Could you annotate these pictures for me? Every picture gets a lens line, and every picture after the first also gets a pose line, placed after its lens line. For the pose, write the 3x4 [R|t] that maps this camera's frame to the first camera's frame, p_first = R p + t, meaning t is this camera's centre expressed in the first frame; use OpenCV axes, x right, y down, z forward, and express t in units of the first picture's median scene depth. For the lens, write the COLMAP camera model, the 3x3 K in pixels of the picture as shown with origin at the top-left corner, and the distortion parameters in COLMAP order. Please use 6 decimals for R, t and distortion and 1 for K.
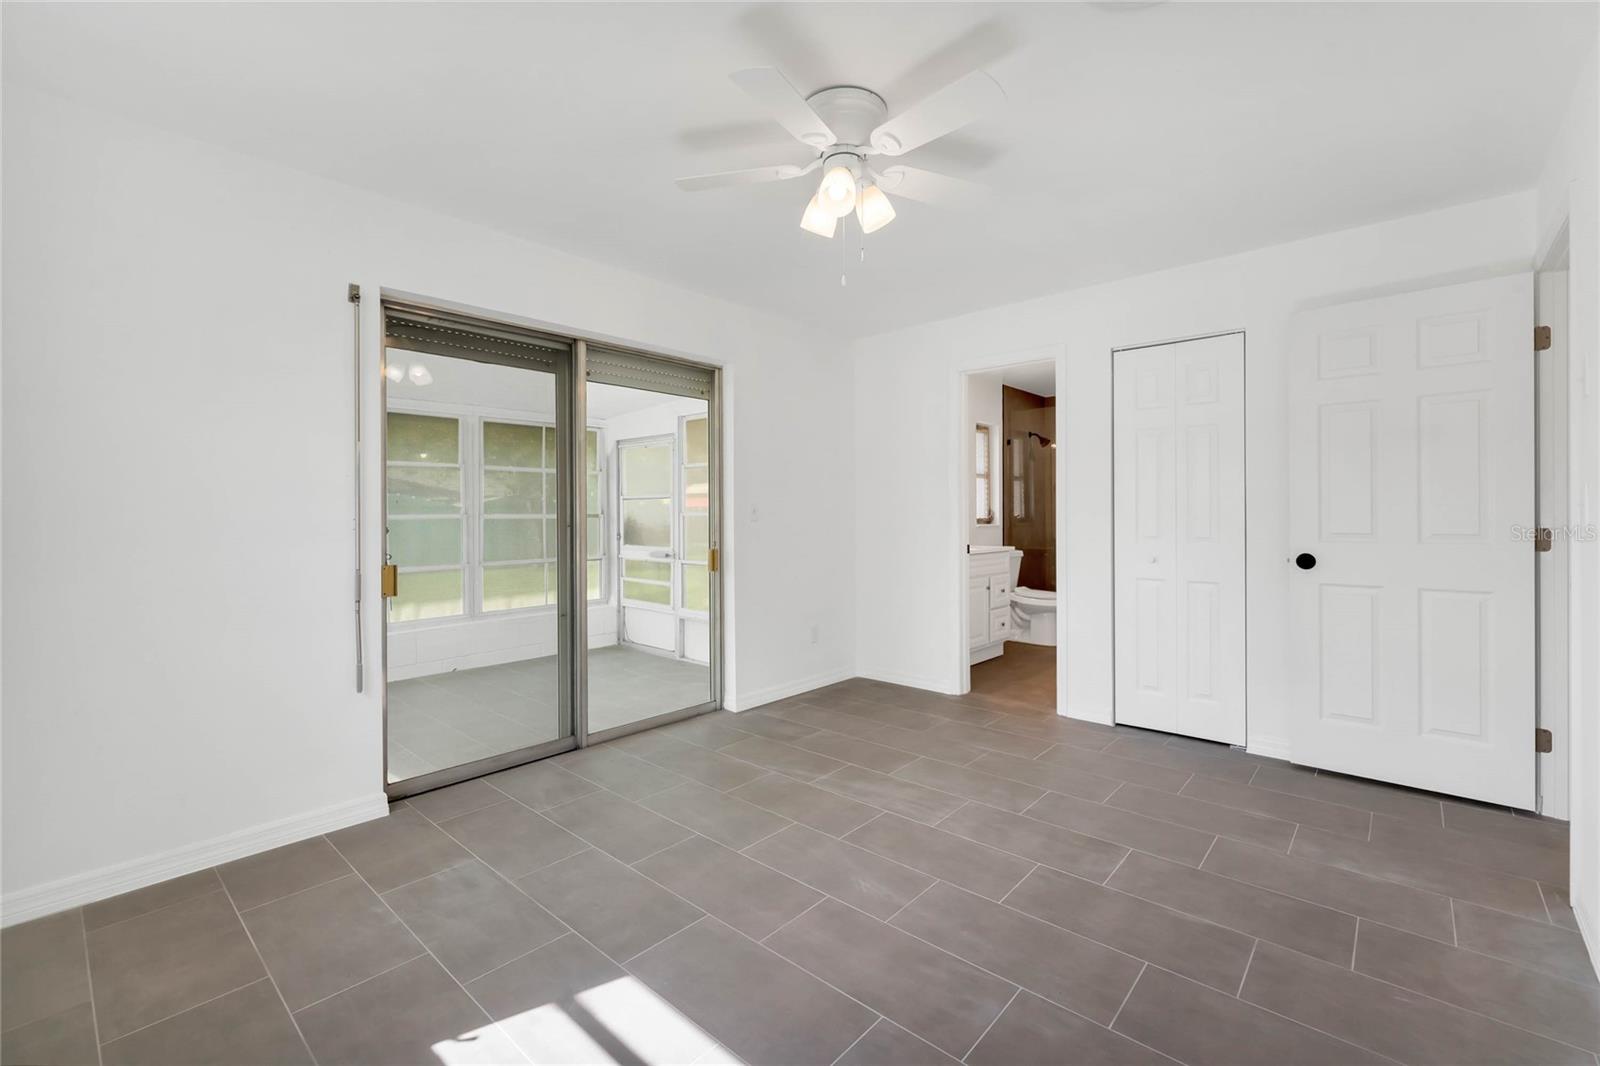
lens RADIAL K [[692.6, 0, 814.1], [0, 692.6, 512.2], [0, 0, 1]] dist [-0.001101, 0.000186]
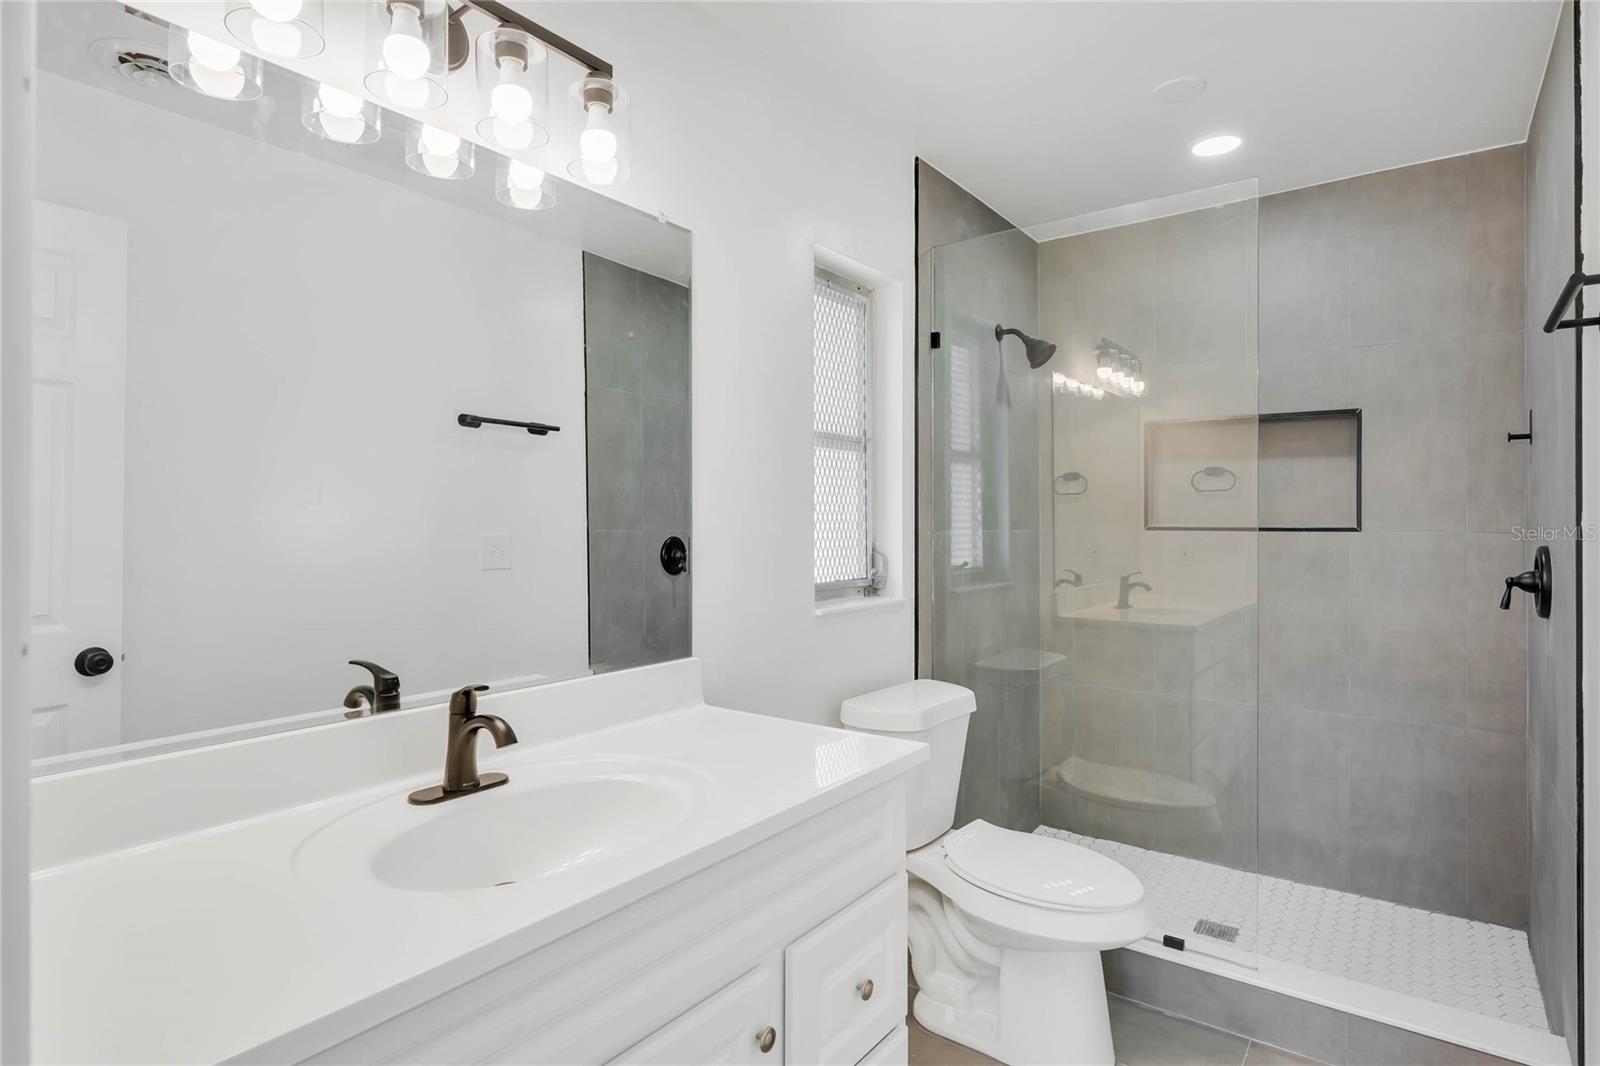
lens RADIAL K [[827.7, 0, 798.5], [0, 827.7, 524.8], [0, 0, 1]] dist [-0.001766, -0.000355]
pose [[0.997606, -0.000455, 0.069153, 0.193152], [-0.000186, 0.999957, 0.009267, -0.019197], [-0.069154, -0.009258, 0.997563, 0.625028]]
